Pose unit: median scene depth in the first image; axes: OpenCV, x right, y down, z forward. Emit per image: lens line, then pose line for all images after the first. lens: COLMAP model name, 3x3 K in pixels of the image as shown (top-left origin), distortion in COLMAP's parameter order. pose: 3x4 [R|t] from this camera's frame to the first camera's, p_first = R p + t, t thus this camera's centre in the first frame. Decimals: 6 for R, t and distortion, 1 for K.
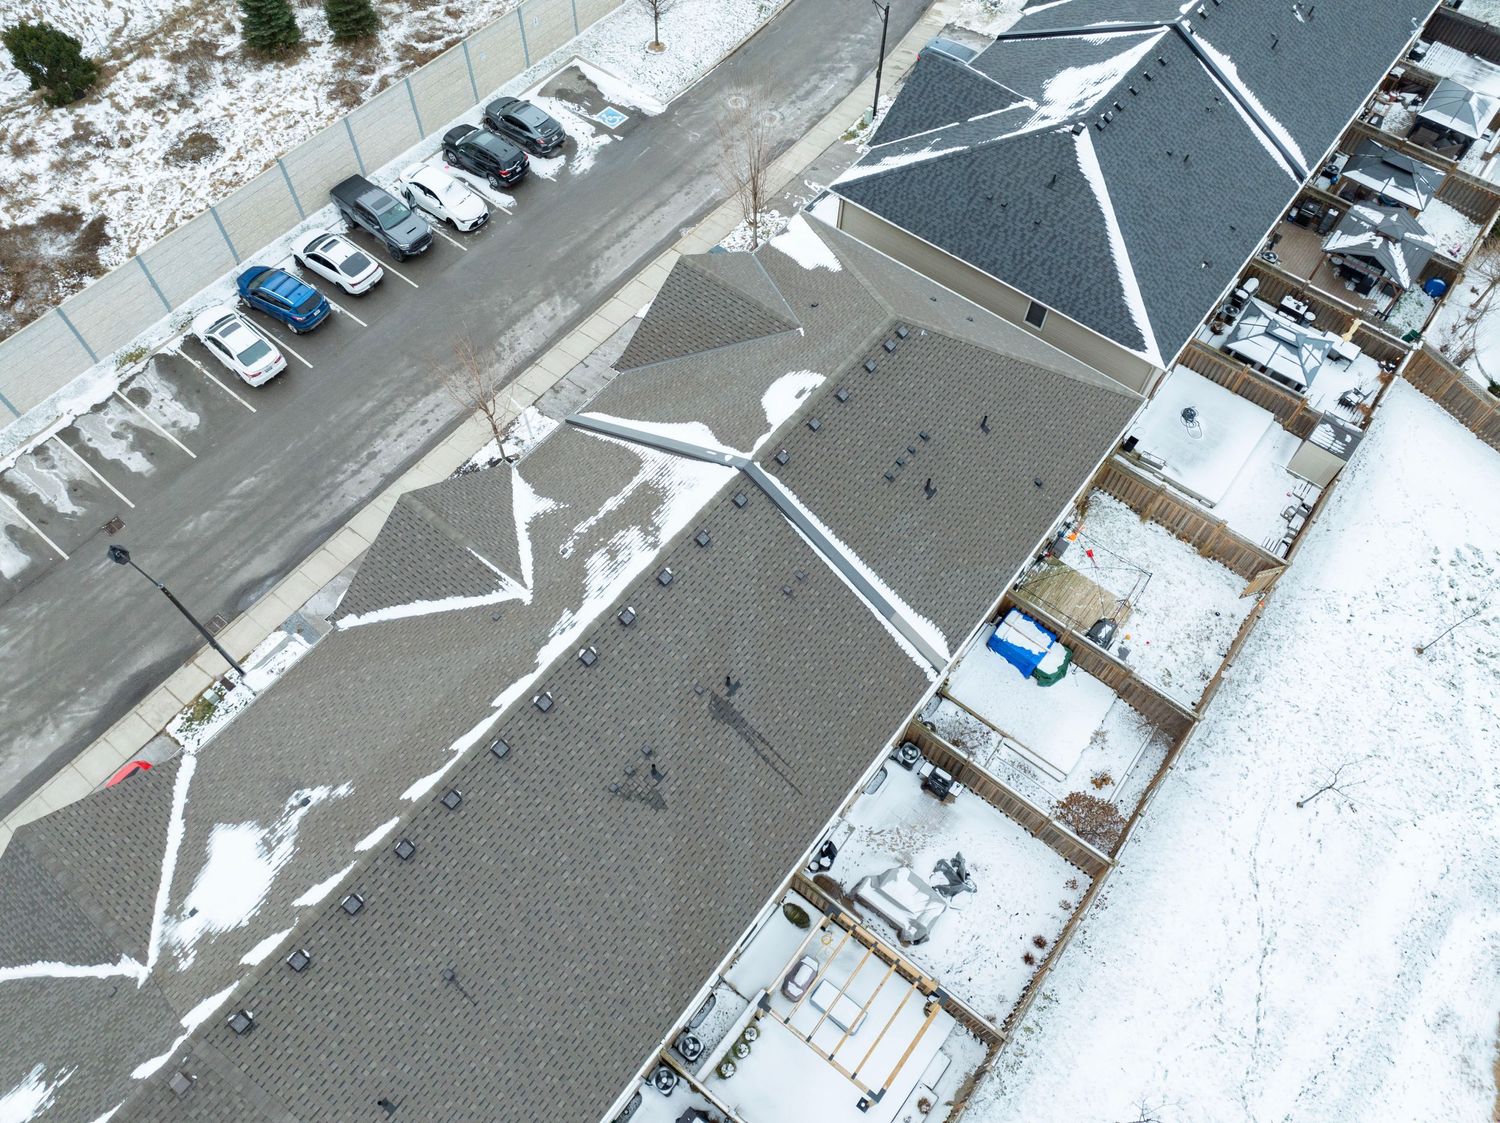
lens RADIAL K [[1056.5, 0, 752.3], [0, 1056.5, 559.8], [0, 0, 1]] dist [-0.067853, 0.042887]
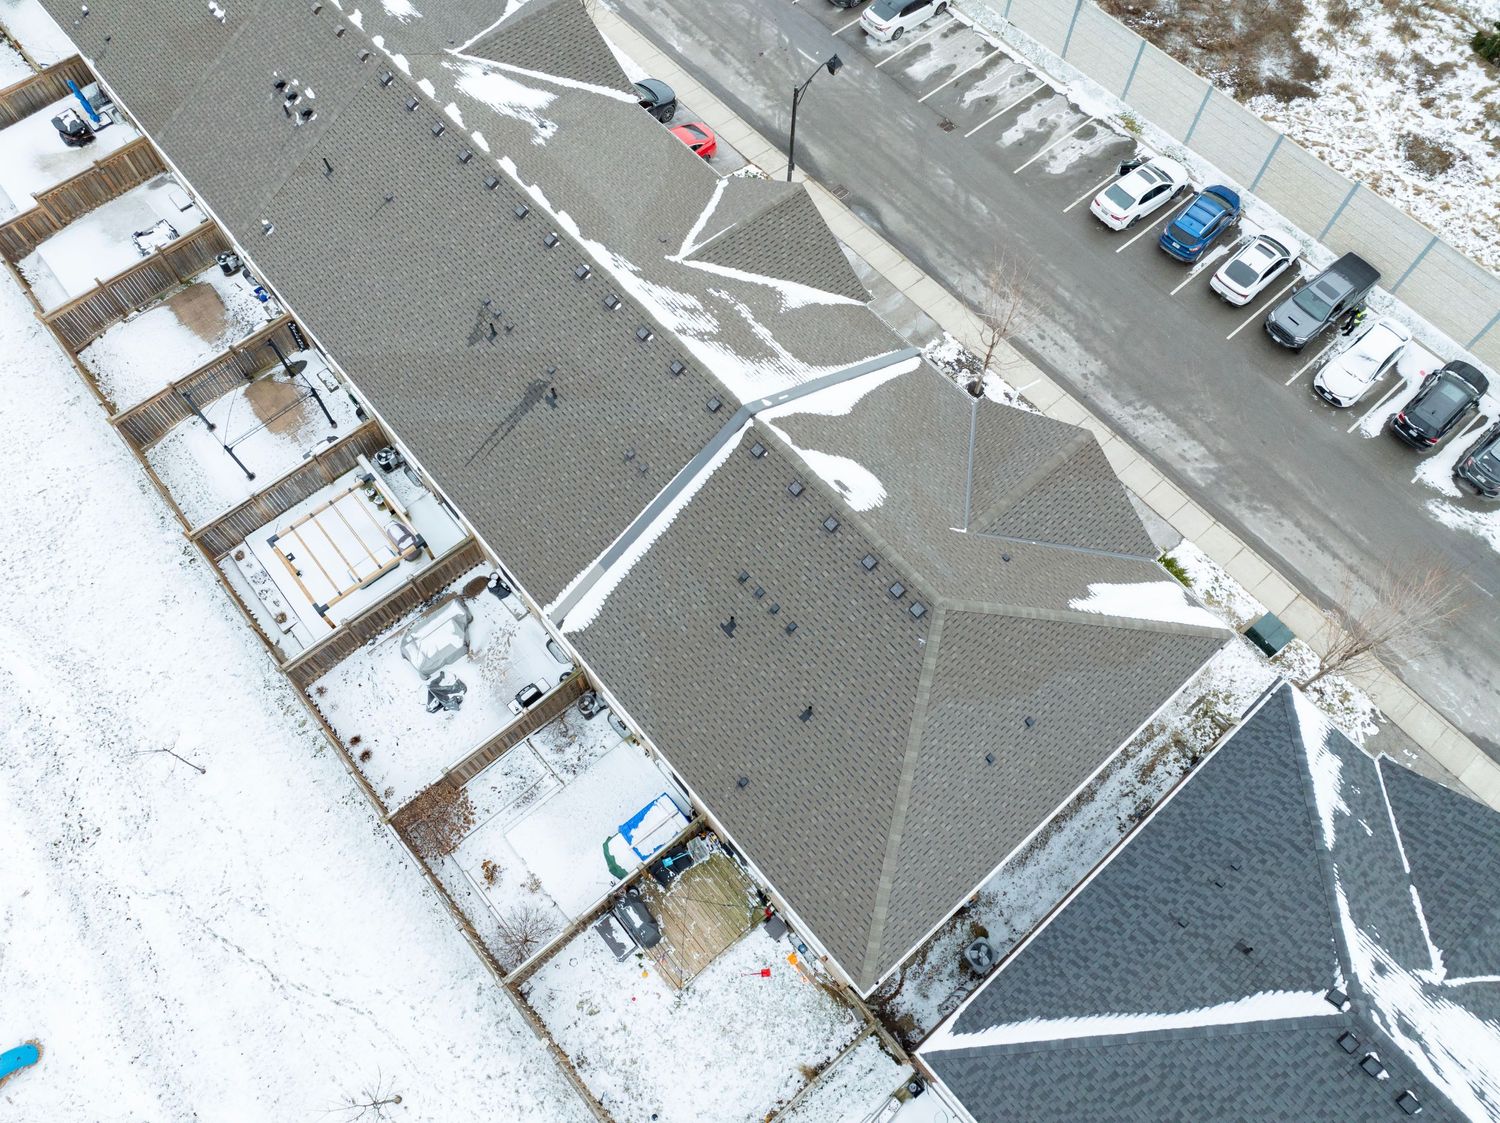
lens RADIAL K [[1056.5, 0, 752.3], [0, 1056.5, 559.8], [0, 0, 1]] dist [-0.067853, 0.042887]
pose [[-0.198821, 0.870973, -0.449307, 0.409803], [-0.849033, 0.075913, 0.522858, -0.439438], [0.489503, 0.485431, 0.724391, 0.266527]]
